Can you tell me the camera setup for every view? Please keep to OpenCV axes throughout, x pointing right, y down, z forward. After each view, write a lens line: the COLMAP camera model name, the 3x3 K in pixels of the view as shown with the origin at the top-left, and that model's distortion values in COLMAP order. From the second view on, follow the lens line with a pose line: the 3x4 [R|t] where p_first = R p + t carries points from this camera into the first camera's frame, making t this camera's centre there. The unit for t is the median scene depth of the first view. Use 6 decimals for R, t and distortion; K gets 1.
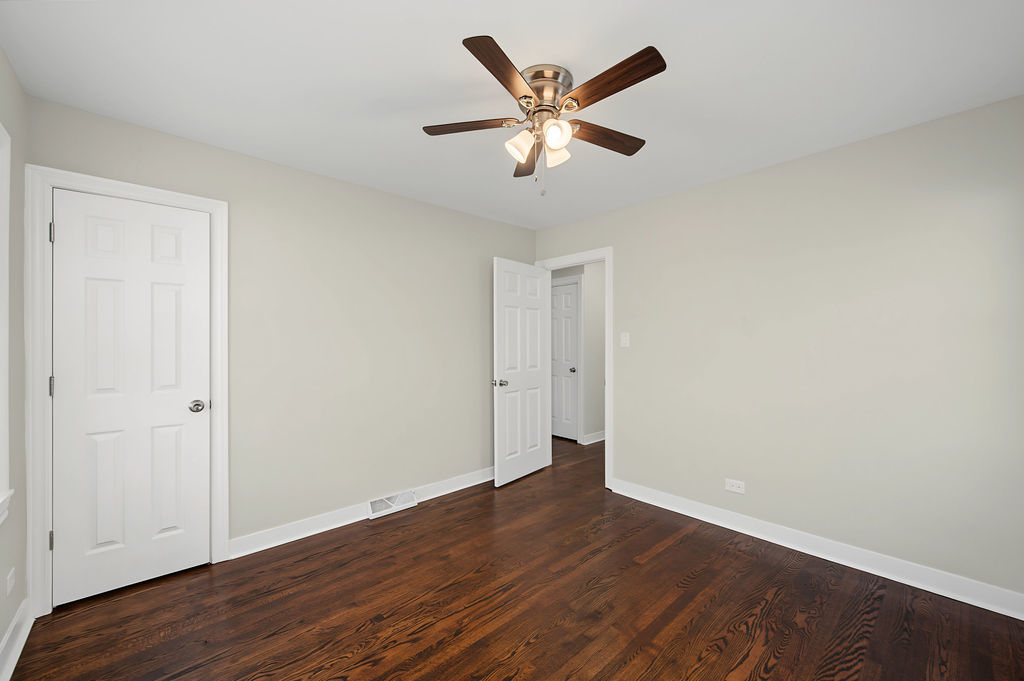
lens RADIAL K [[402.4, 0, 511.0], [0, 402.4, 346.3], [0, 0, 1]] dist [0.000639, 0.000142]
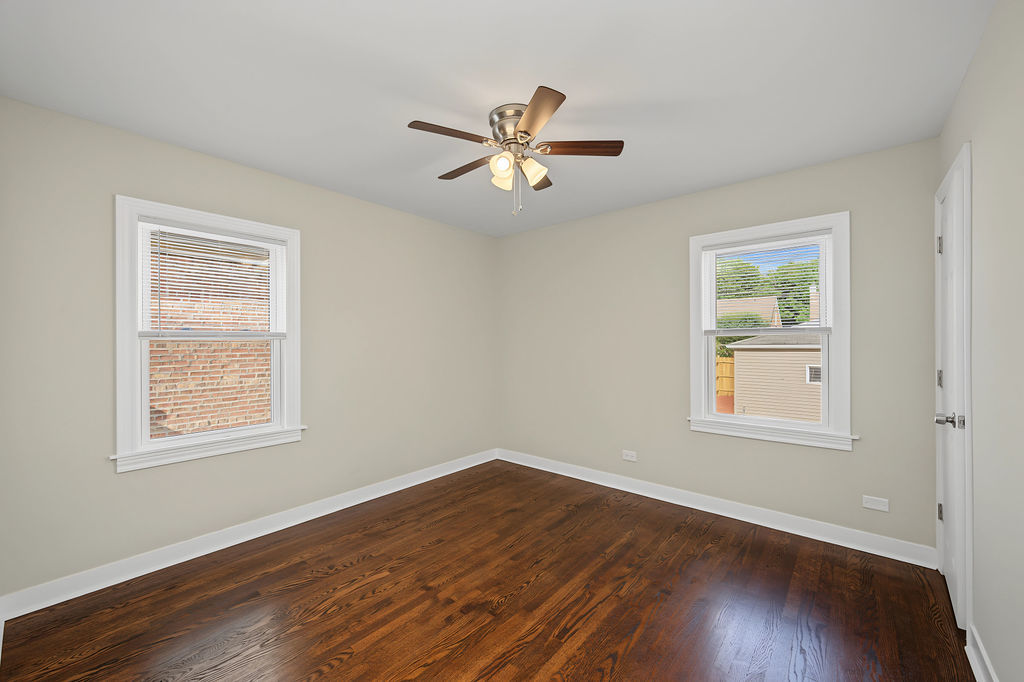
lens RADIAL K [[402.4, 0, 511.0], [0, 402.4, 346.8], [0, 0, 1]] dist [0.000639, 0.000142]
pose [[-0.991544, 0.005649, -0.129651, 0.225990], [0.004782, 0.999964, 0.006997, -0.004565], [0.129686, 0.006318, -0.991535, 1.993756]]
